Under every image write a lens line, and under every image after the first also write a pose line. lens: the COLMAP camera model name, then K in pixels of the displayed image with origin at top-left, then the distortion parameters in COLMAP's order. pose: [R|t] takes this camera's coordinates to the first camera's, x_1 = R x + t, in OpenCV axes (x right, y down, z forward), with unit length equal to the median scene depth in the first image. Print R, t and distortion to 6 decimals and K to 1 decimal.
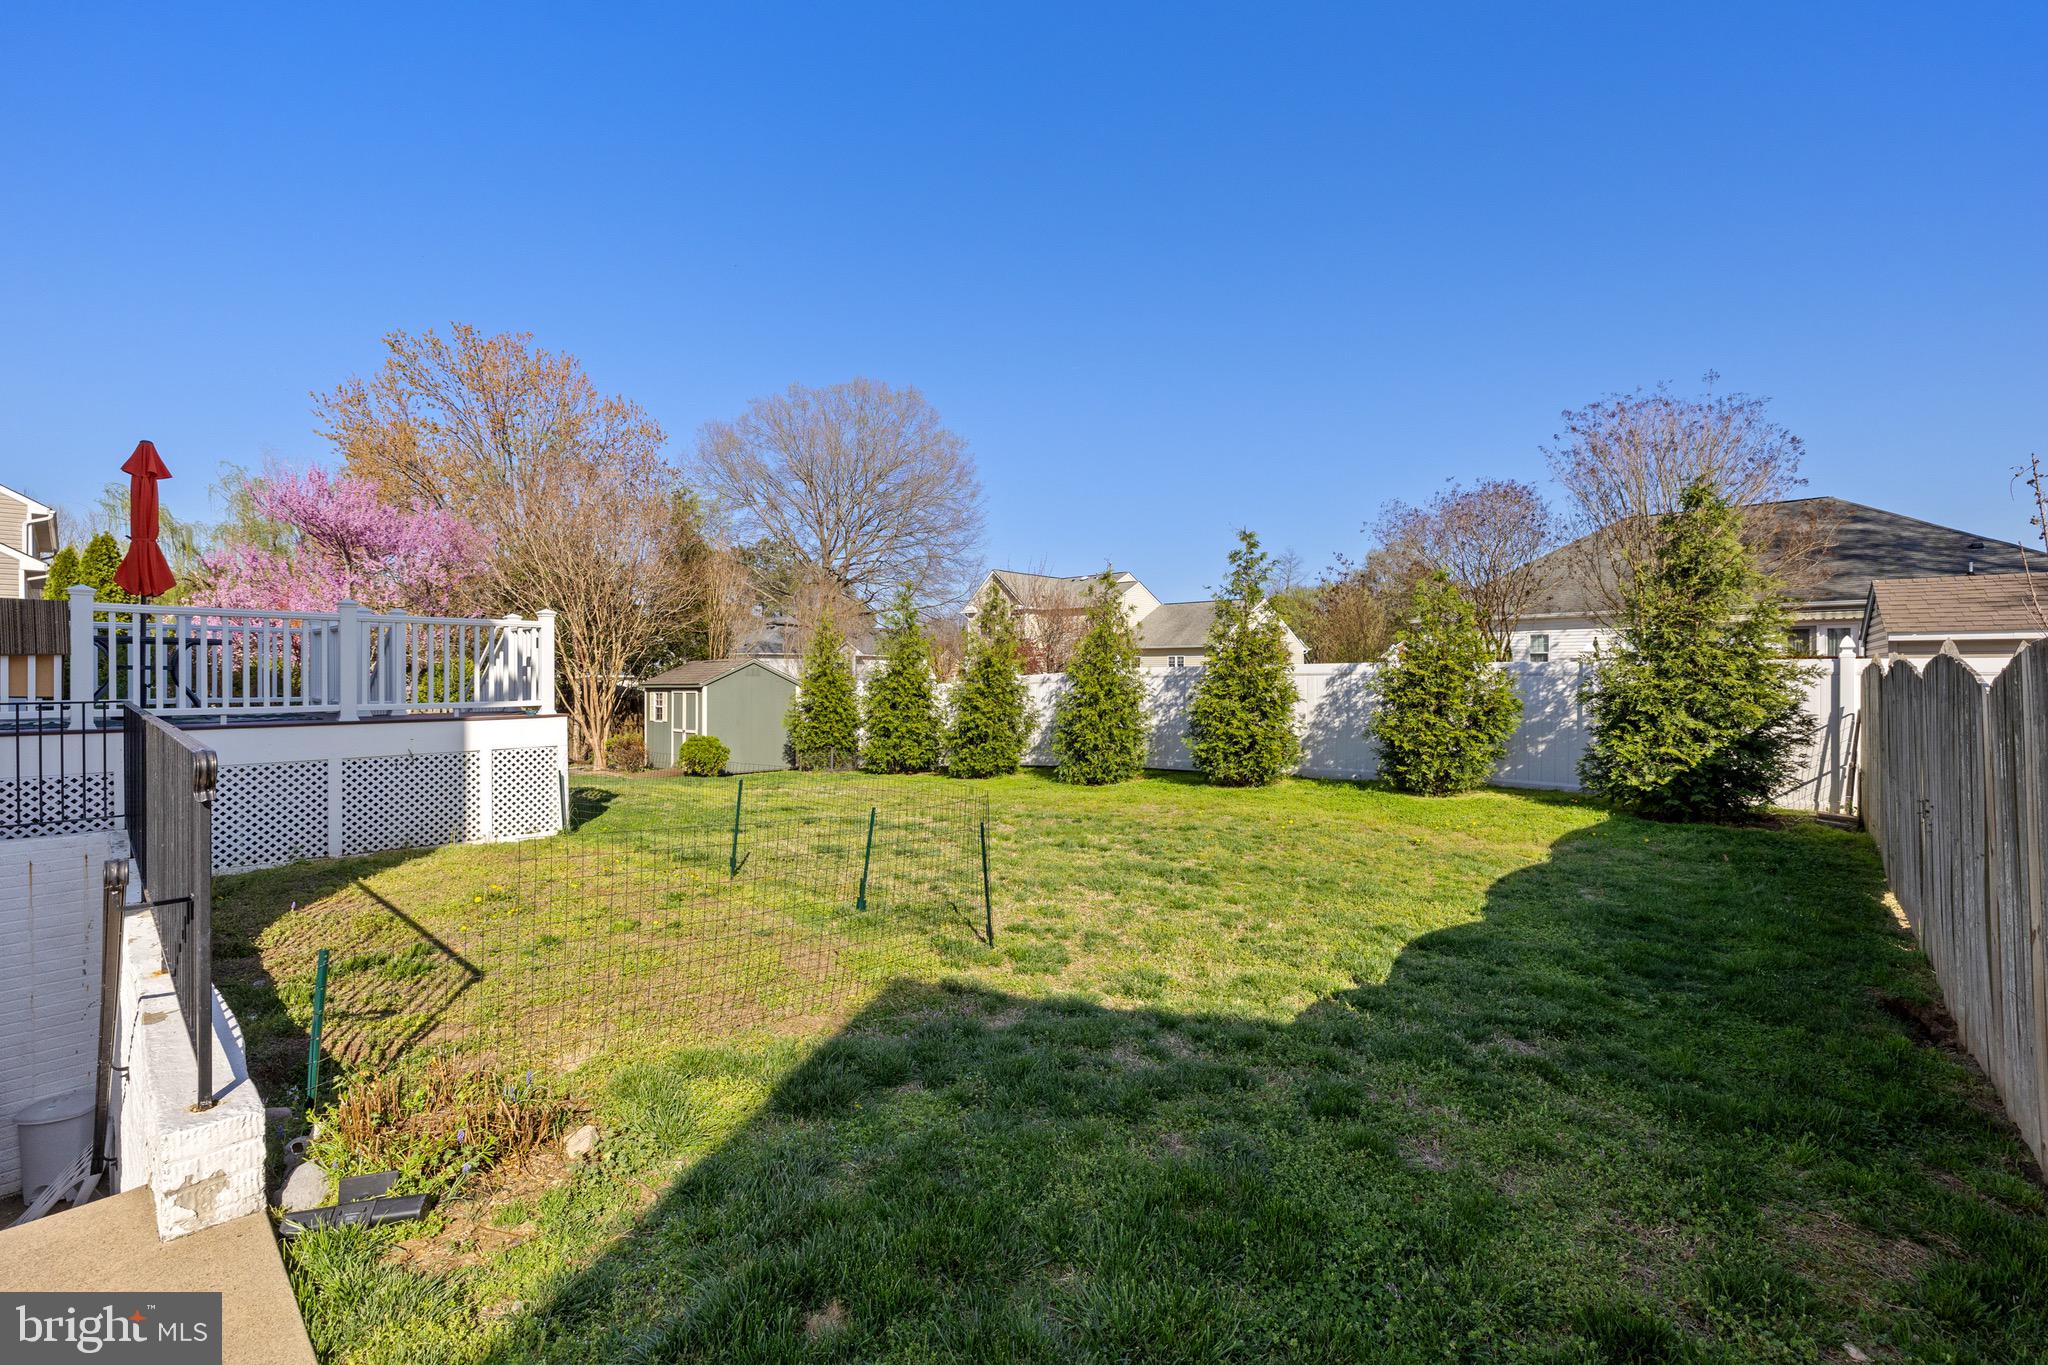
lens RADIAL K [[865.6, 0, 1021.7], [0, 865.6, 675.5], [0, 0, 1]] dist [-0.000075, -0.000016]
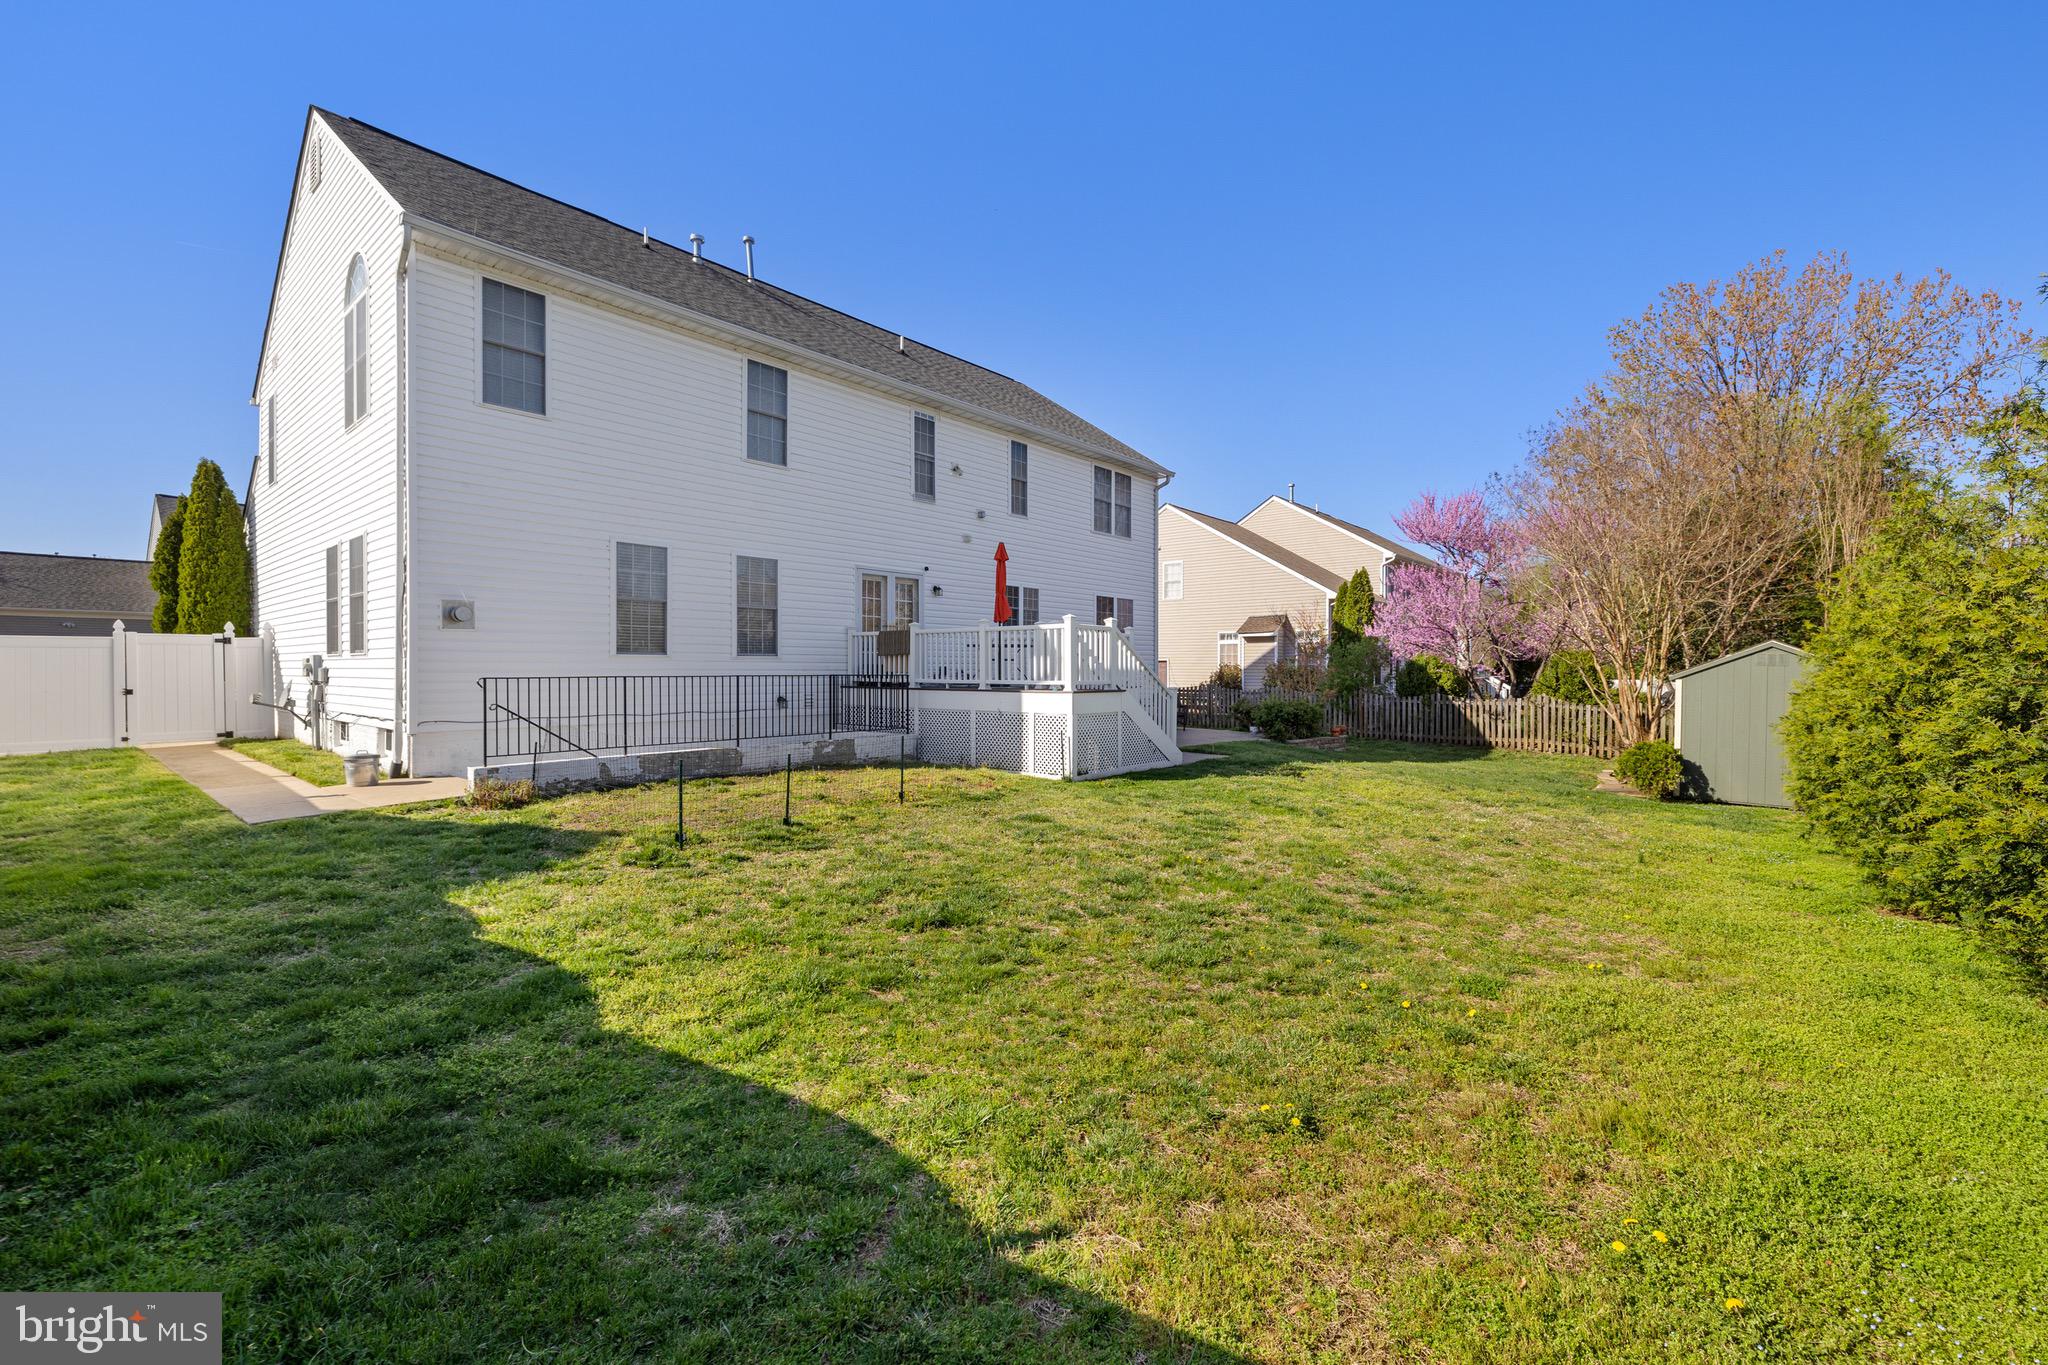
lens RADIAL K [[865.6, 0, 1020.7], [0, 865.6, 681.8], [0, 0, 1]] dist [-0.000075, -0.000016]
pose [[0.014848, 0.008060, -0.999857, 0.837951], [-0.011422, 0.999904, 0.007890, 0.020528], [0.999825, 0.011304, 0.014939, 0.935055]]
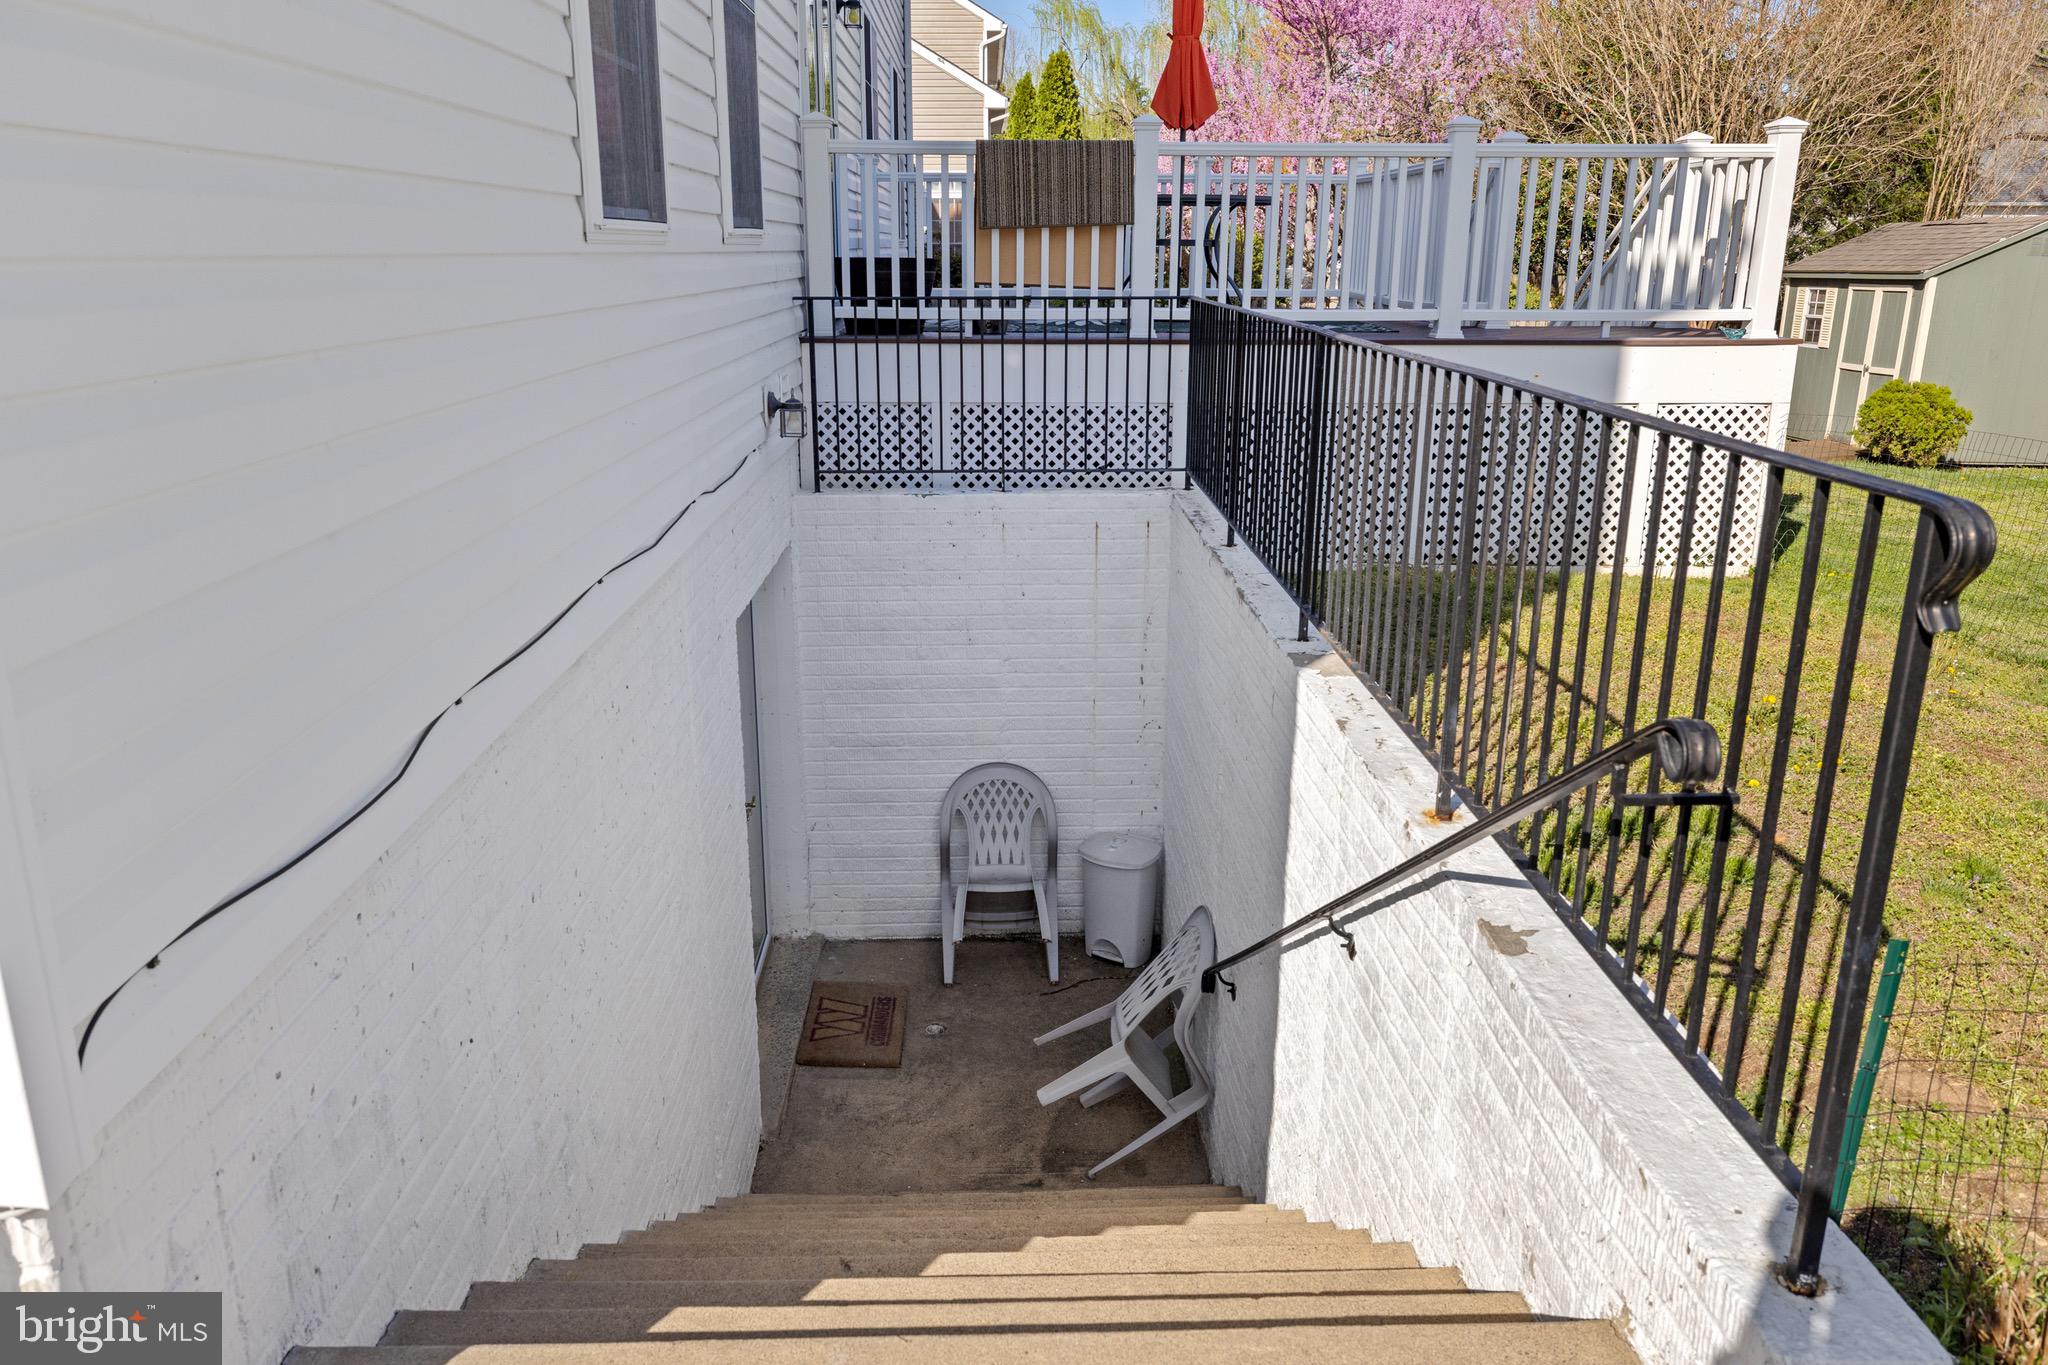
lens RADIAL K [[1519.6, 0, 1016.8], [0, 1519.6, 687.5], [0, 0, 1]] dist [-0.004946, 0.002332]
pose [[0.683111, 0.206039, -0.700648, -0.185667], [-0.004175, 0.960464, 0.278373, -0.004373], [0.730303, -0.187234, 0.656963, 0.061569]]
